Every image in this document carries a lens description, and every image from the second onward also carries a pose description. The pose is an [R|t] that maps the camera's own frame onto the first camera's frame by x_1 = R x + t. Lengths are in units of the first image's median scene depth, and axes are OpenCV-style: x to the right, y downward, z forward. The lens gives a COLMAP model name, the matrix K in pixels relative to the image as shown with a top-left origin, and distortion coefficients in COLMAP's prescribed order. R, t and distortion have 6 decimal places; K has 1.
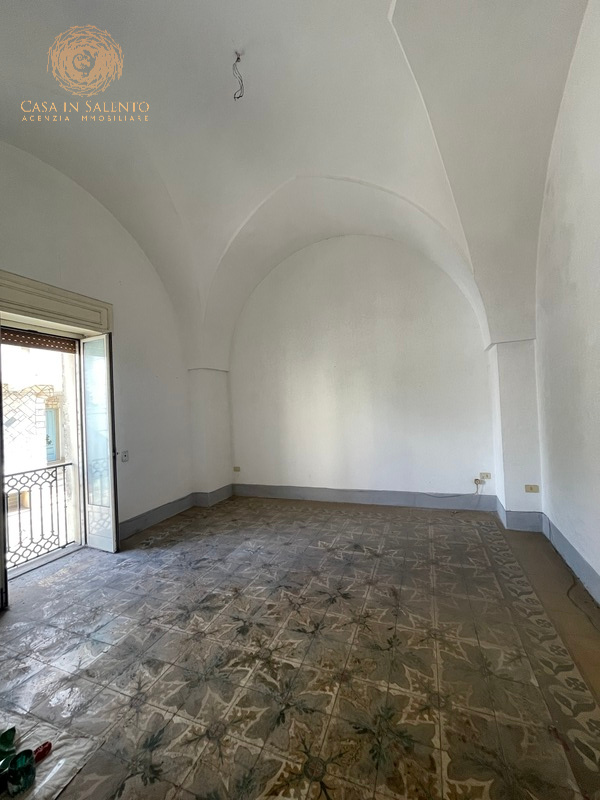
lens RADIAL K [[324.1, 0, 296.1], [0, 324.1, 398.8], [0, 0, 1]] dist [-0.001498, 0.000128]
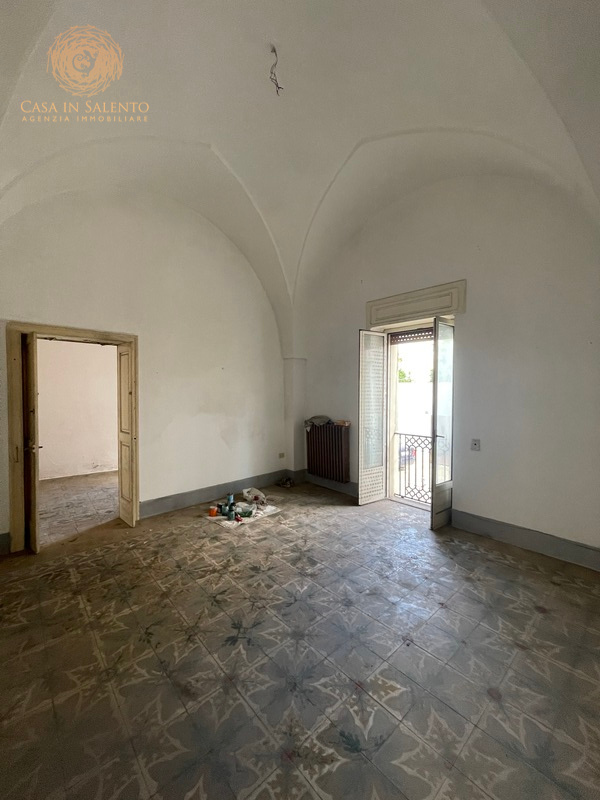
lens RADIAL K [[324.1, 0, 296.1], [0, 324.1, 398.8], [0, 0, 1]] dist [-0.001498, 0.000128]
pose [[-0.454473, 0.064719, -0.888406, 0.768187], [0.035888, 0.997878, 0.054335, -0.023718], [0.890037, -0.007189, -0.455832, 1.538514]]
